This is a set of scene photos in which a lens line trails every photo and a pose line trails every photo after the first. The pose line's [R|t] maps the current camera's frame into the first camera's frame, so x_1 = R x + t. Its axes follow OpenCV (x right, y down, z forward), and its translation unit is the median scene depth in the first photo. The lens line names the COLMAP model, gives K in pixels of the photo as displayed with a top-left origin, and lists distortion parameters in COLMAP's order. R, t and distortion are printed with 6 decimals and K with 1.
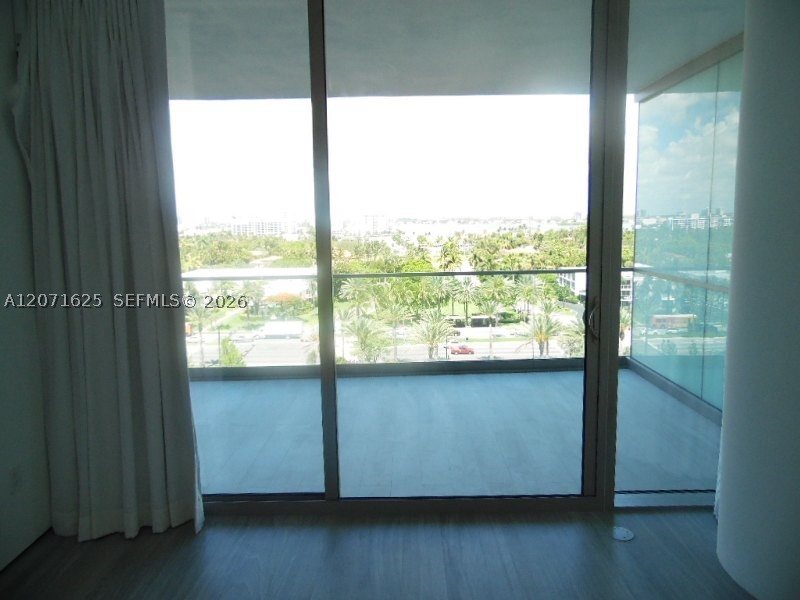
lens RADIAL K [[599.1, 0, 400.7], [0, 599.1, 297.7], [0, 0, 1]] dist [-0.026789, 0.063639]
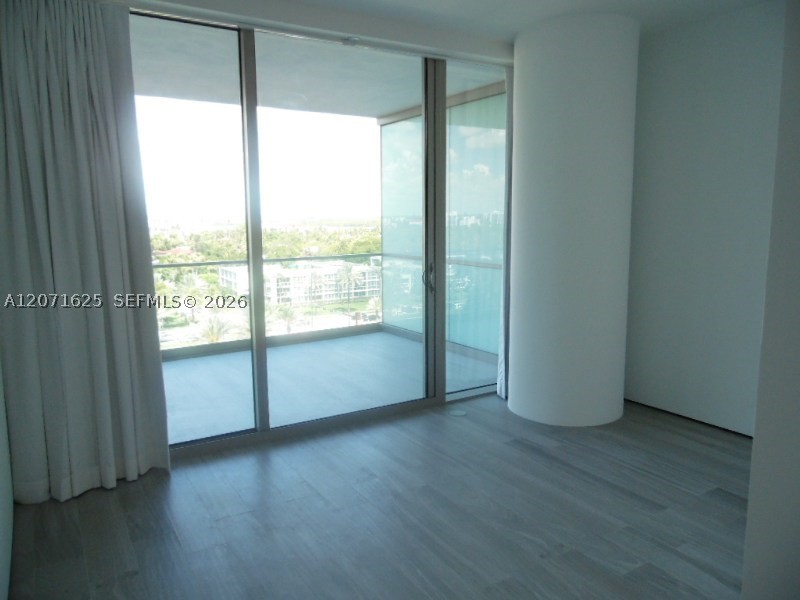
lens RADIAL K [[599.1, 0, 400.3], [0, 599.1, 303.4], [0, 0, 1]] dist [-0.026789, 0.063639]
pose [[0.847298, -0.064434, 0.527195, -0.274525], [0.059804, 0.997876, 0.025846, 0.027323], [-0.527740, 0.009629, 0.849351, -0.122959]]
